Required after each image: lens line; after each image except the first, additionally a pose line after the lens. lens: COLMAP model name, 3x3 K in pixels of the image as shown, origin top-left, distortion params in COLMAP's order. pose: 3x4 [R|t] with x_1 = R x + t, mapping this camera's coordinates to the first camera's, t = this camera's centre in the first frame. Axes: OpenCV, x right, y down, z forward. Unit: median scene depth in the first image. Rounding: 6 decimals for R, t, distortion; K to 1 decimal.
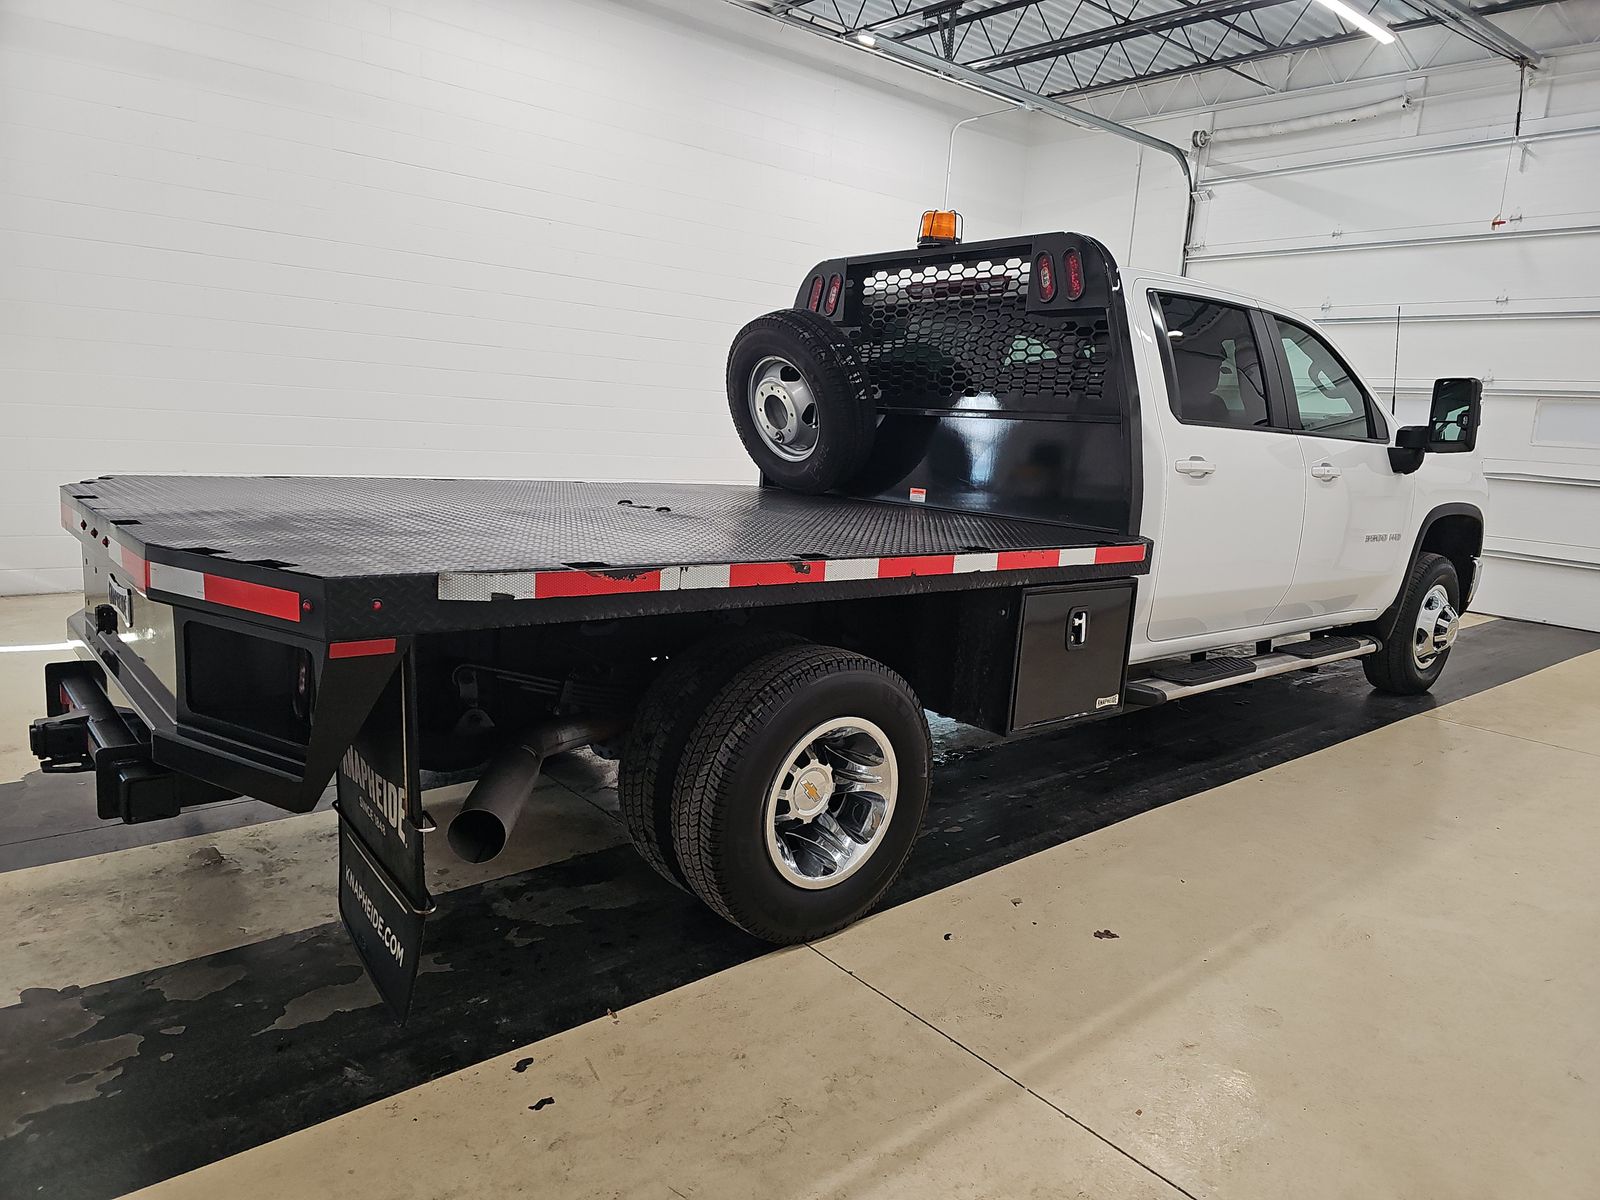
lens RADIAL K [[1059.4, 0, 808.4], [0, 1059.4, 608.4], [0, 0, 1]] dist [0.042279, -0.047129]
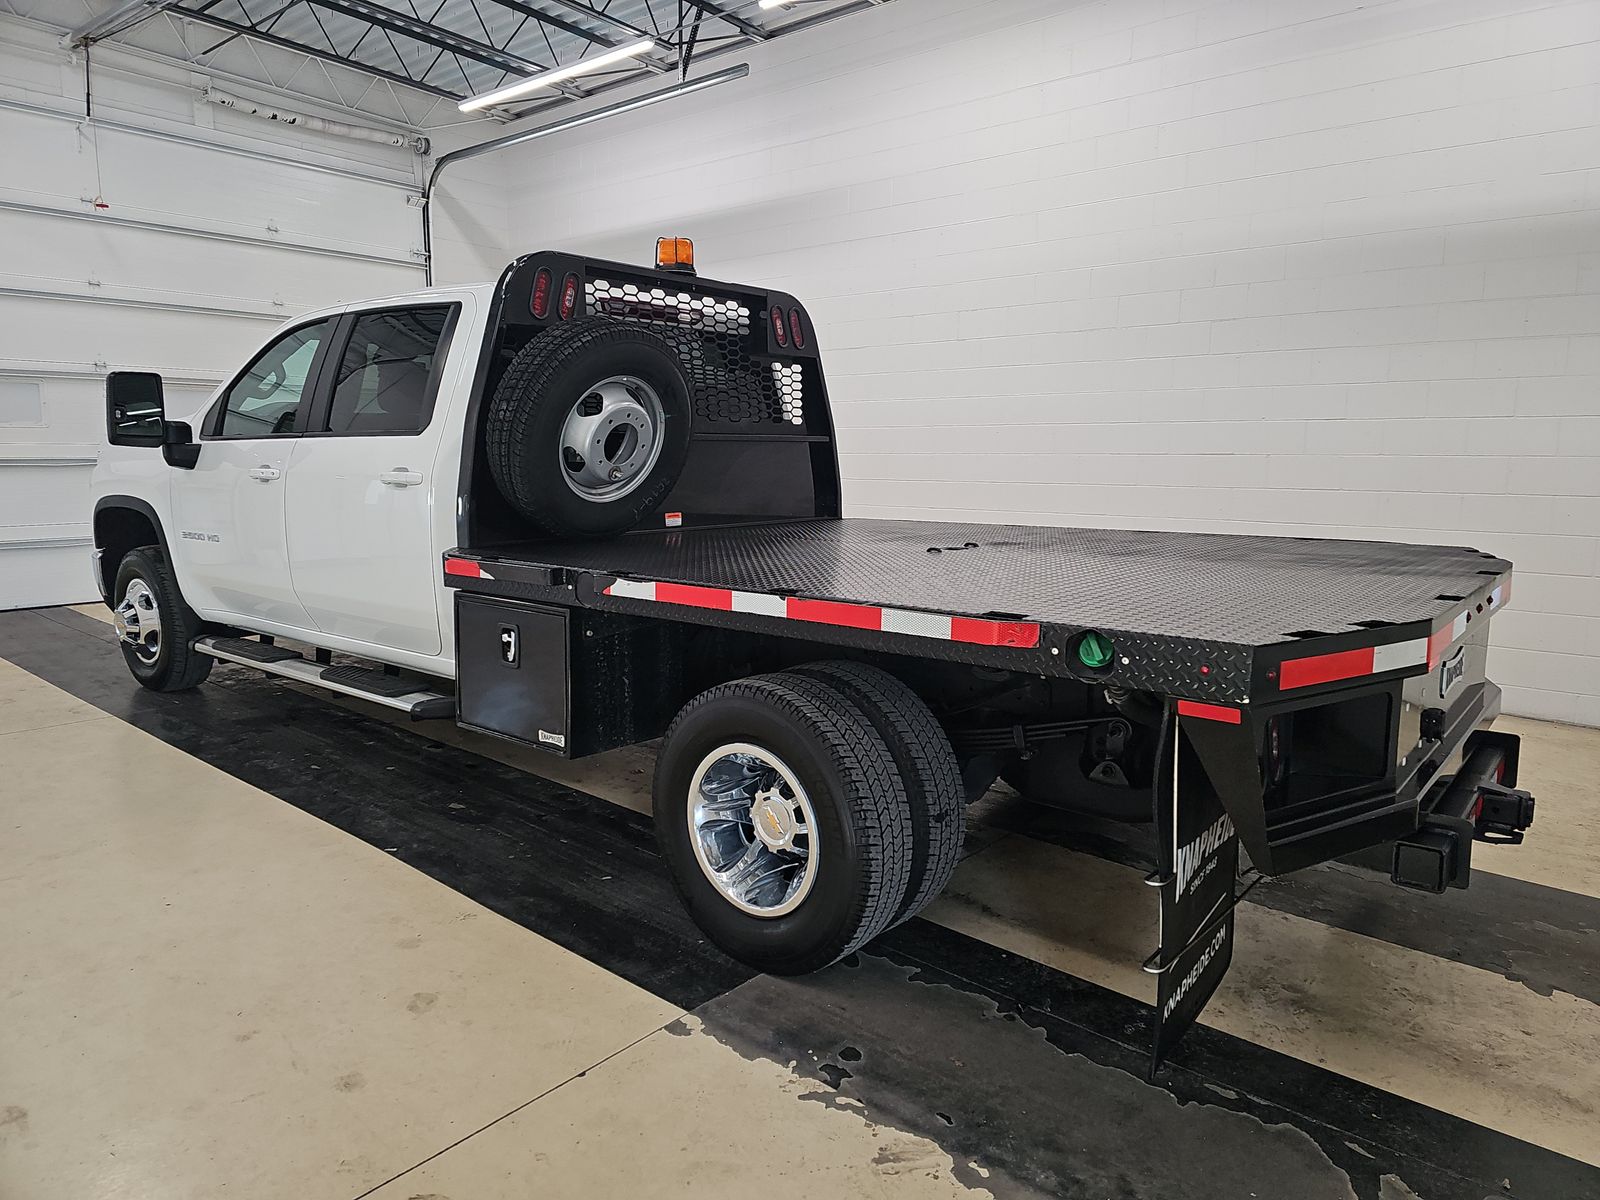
lens RADIAL K [[1059.4, 0, 815.3], [0, 1059.4, 609.2], [0, 0, 1]] dist [0.042279, -0.047129]
pose [[-0.185498, -0.207094, 0.960574, -0.903483], [0.154238, 0.959286, 0.236602, -0.243598], [-0.970464, 0.192046, -0.146004, 1.041737]]
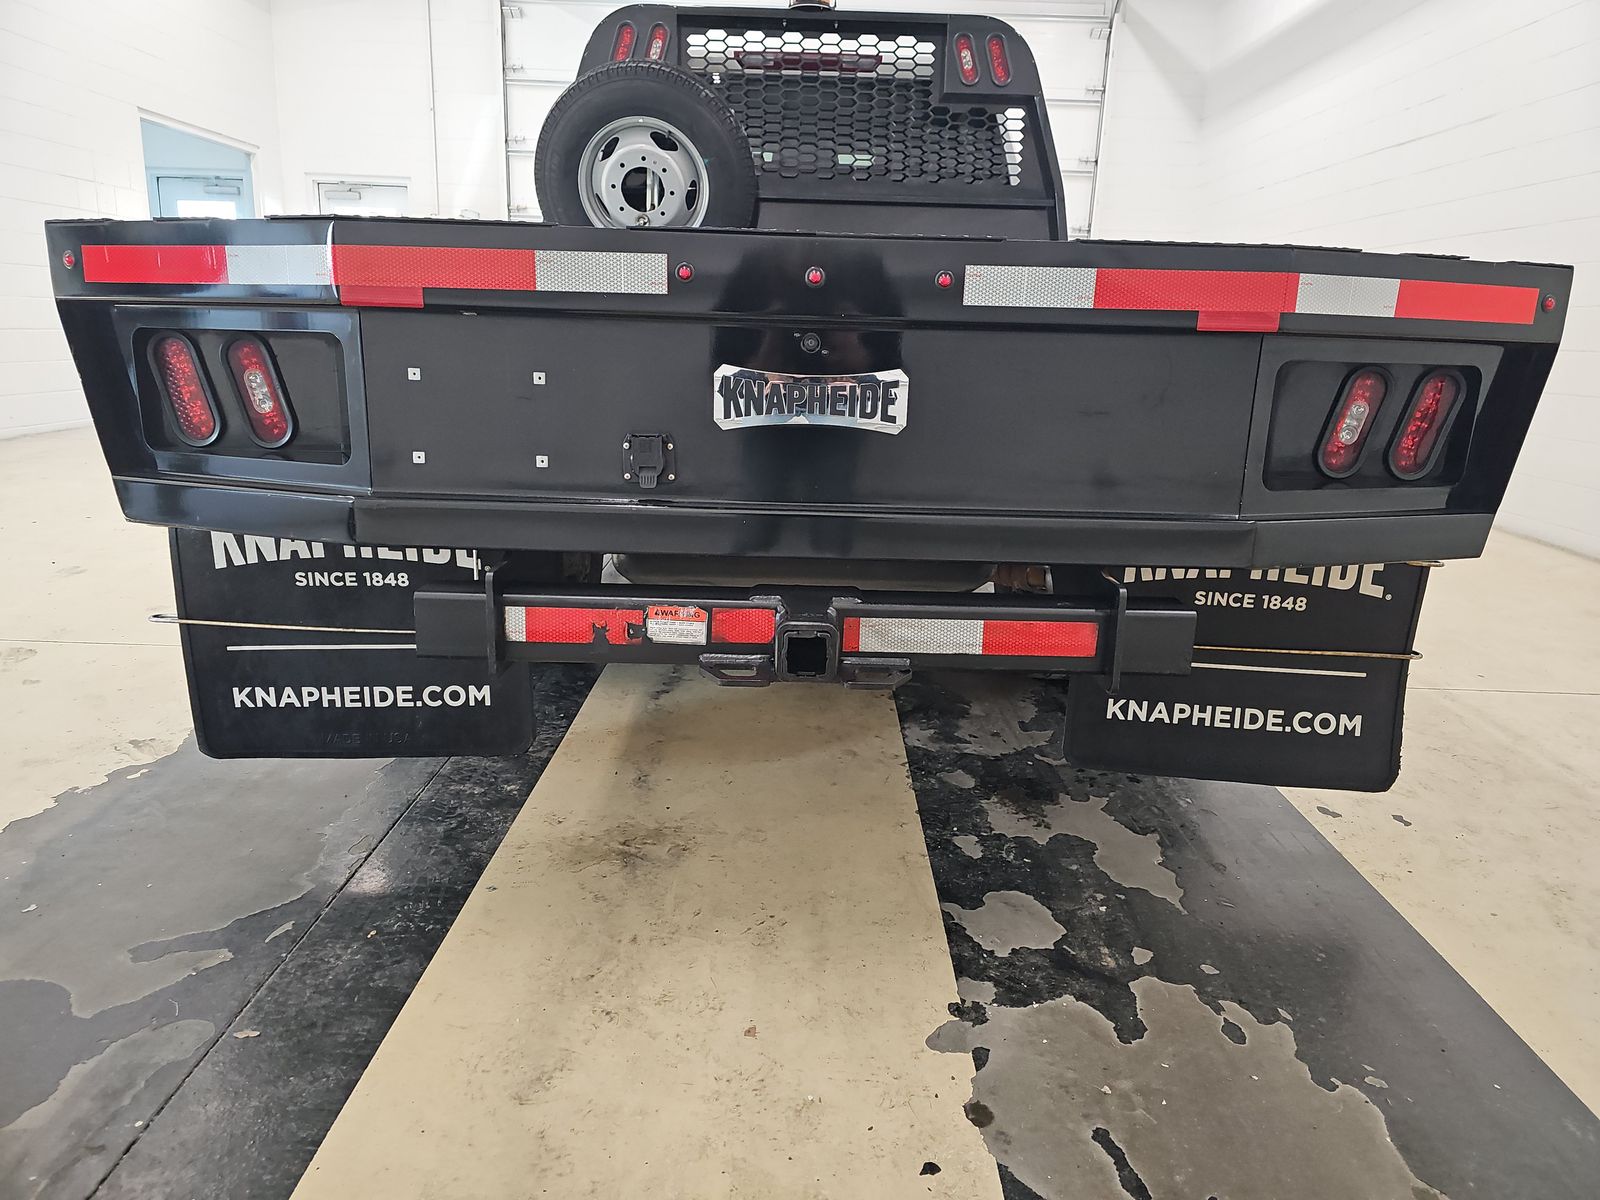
lens RADIAL K [[1059.4, 0, 795.6], [0, 1059.4, 601.3], [0, 0, 1]] dist [0.042279, -0.047129]
pose [[0.646327, -0.221560, 0.730186, -0.657560], [0.137481, 0.975071, 0.174173, -0.001149], [-0.750573, -0.012186, 0.660675, 0.374217]]
